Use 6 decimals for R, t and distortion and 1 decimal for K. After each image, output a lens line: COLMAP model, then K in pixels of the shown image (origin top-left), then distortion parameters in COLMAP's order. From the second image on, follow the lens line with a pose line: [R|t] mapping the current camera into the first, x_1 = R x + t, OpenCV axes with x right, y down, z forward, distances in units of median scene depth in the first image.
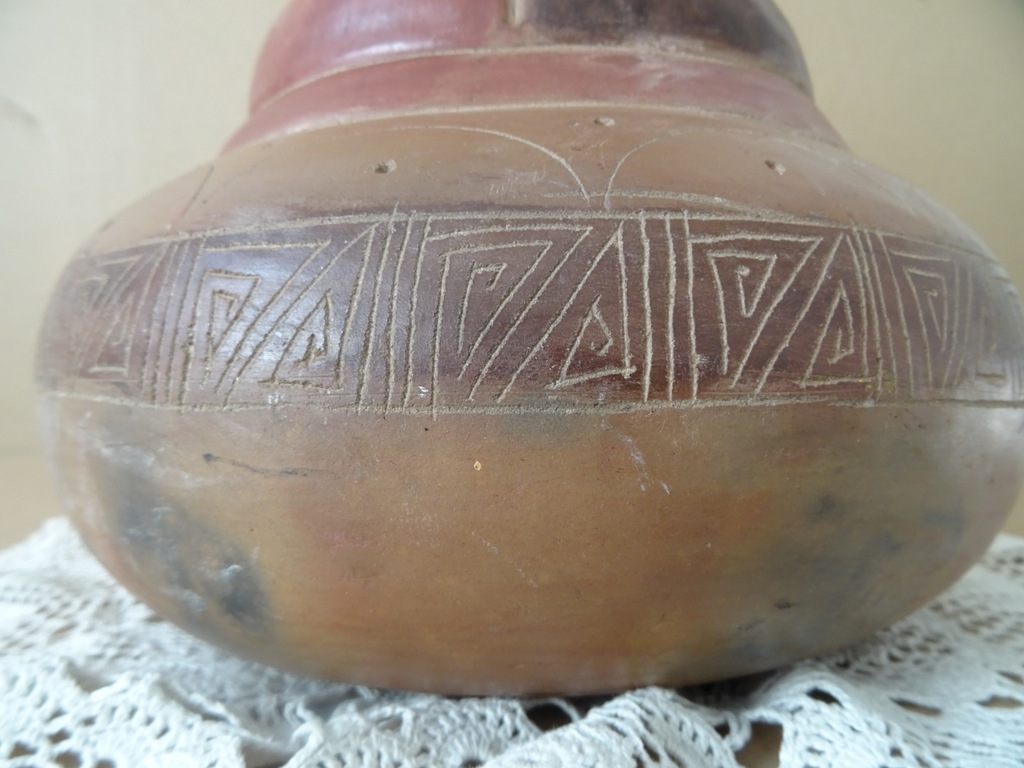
lens RADIAL K [[733.7, 0, 508.1], [0, 733.7, 383.6], [0, 0, 1]] dist [0.004067, -0.010328]
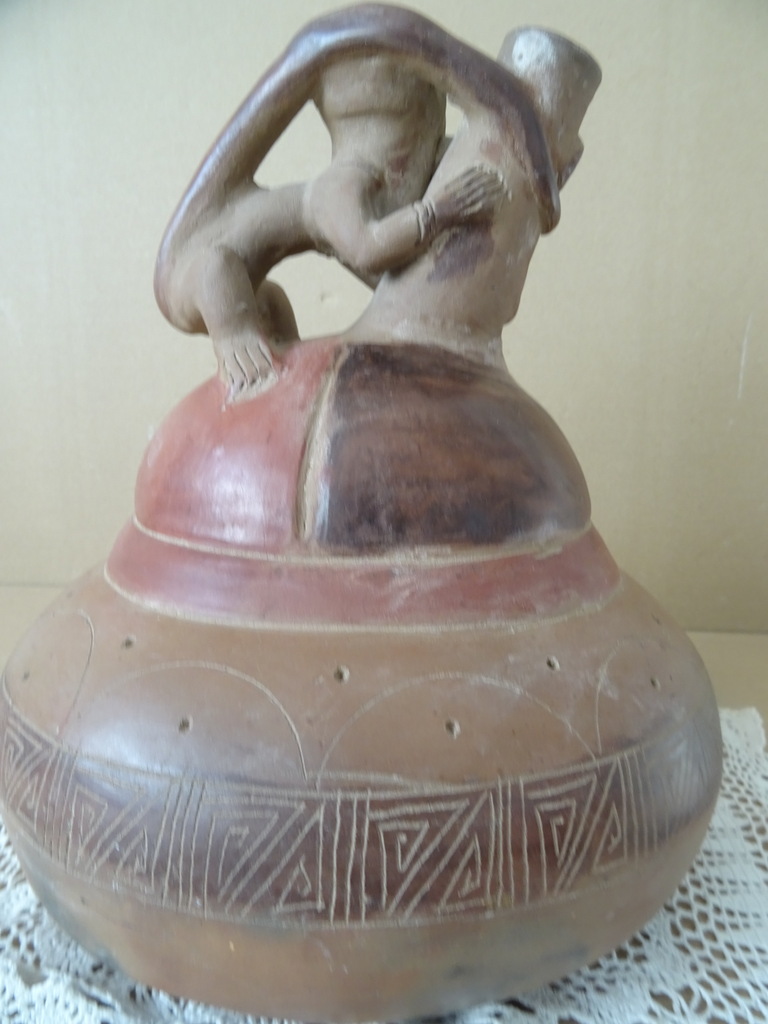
lens RADIAL K [[733.7, 0, 388.1], [0, 733.7, 512.3], [0, 0, 1]] dist [0.004067, -0.010328]
pose [[0.992427, 0.031135, -0.118828, 0.443774], [-0.012201, 0.987546, 0.156854, -1.044655], [0.122232, -0.154216, 0.980447, -0.391715]]
